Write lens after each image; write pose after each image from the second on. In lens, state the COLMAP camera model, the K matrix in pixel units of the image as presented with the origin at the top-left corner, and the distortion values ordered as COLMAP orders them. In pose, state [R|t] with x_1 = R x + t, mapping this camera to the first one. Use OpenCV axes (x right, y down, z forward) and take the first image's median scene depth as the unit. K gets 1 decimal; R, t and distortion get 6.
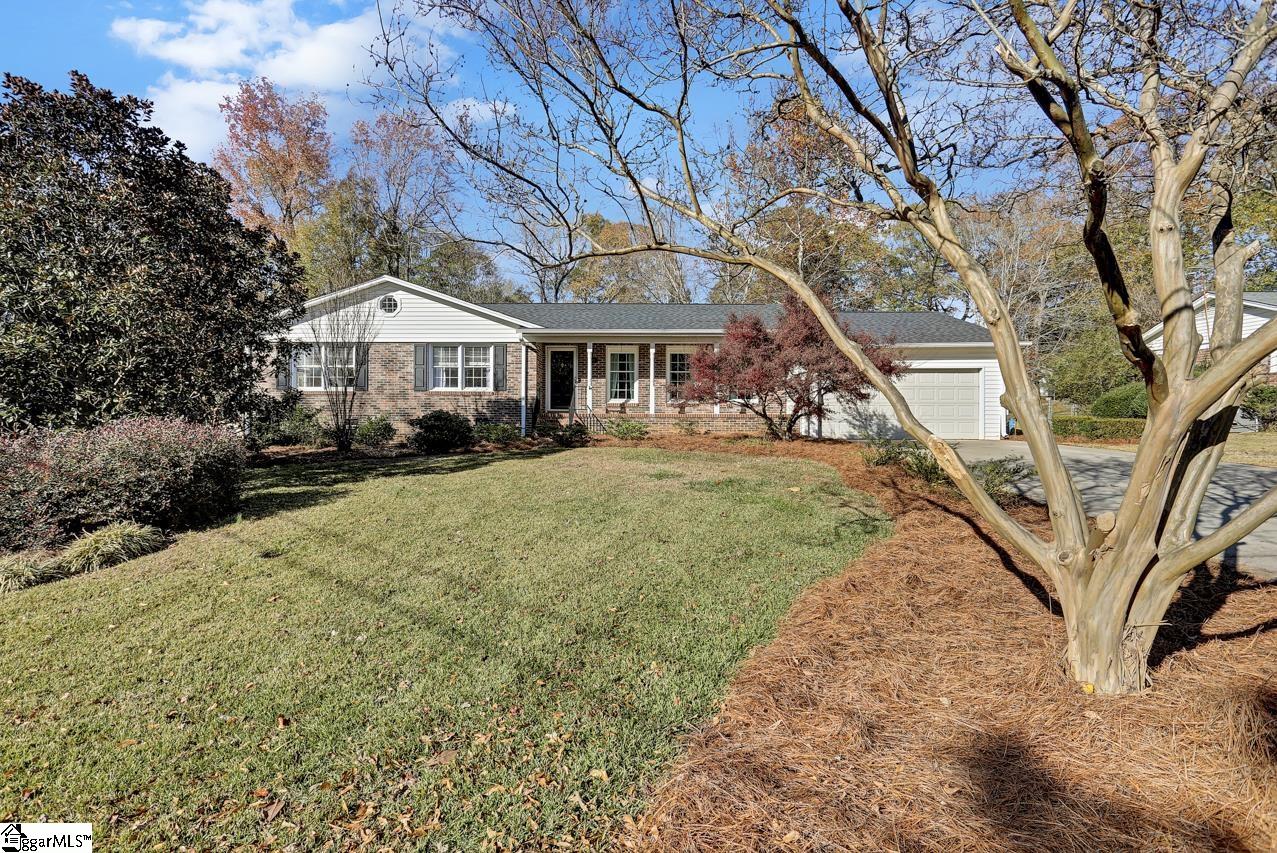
lens RADIAL K [[632.2, 0, 638.5], [0, 632.2, 426.5], [0, 0, 1]] dist [-0.072687, 0.000310]
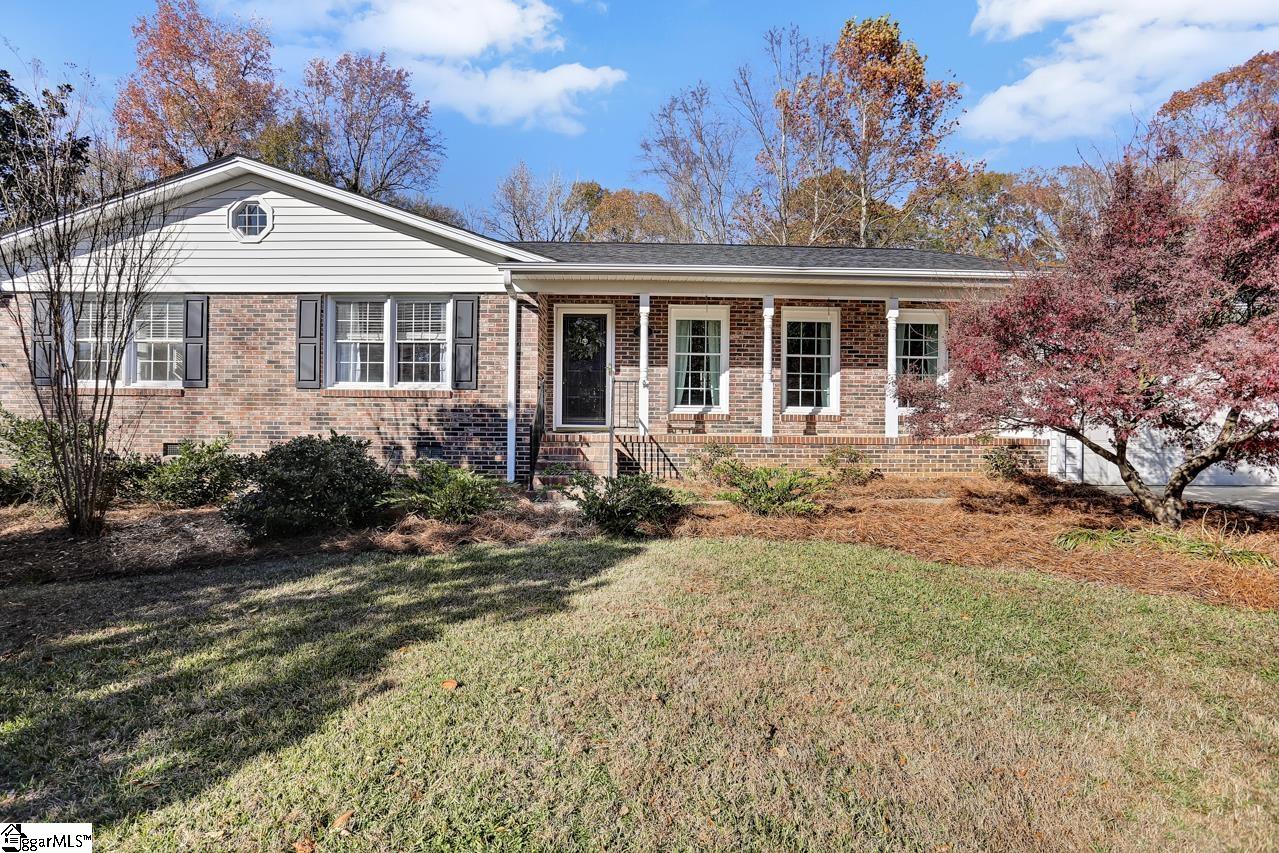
lens RADIAL K [[633.2, 0, 639.5], [0, 633.2, 426.5], [0, 0, 1]] dist [-0.072687, 0.000310]
pose [[0.999775, 0.004770, 0.020669, -0.090466], [-0.004830, 0.999984, 0.002847, -0.028698], [-0.020655, -0.002946, 0.999782, 0.491905]]
